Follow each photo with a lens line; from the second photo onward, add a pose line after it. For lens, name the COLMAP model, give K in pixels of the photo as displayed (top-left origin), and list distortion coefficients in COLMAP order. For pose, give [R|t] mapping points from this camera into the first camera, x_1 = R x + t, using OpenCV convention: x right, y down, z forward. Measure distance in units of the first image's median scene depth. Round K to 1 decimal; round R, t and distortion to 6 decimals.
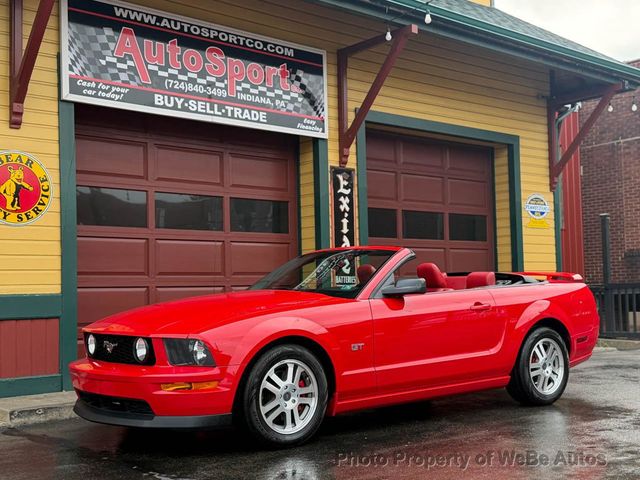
lens RADIAL K [[840.9, 0, 332.9], [0, 840.9, 246.8], [0, 0, 1]] dist [0.212374, -0.577922]
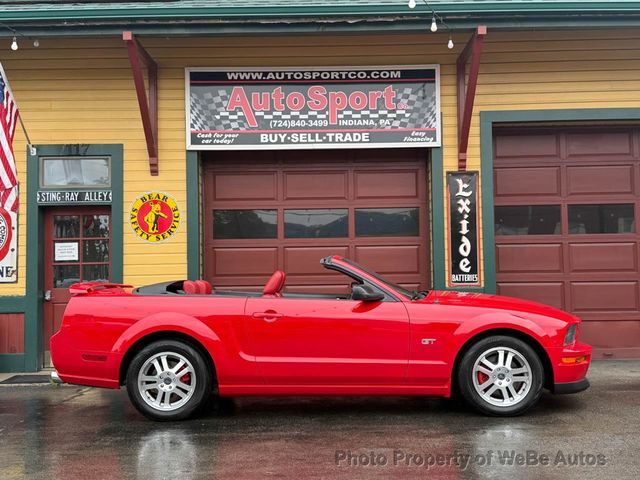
lens RADIAL K [[730.6, 0, 315.0], [0, 730.6, 239.8], [0, 0, 1]] dist [0.172564, -0.378250]
pose [[0.750073, -0.031007, -0.660627, 0.537176], [0.037220, 0.999296, -0.004644, -0.012928], [0.660306, -0.021105, 0.750700, 0.214731]]
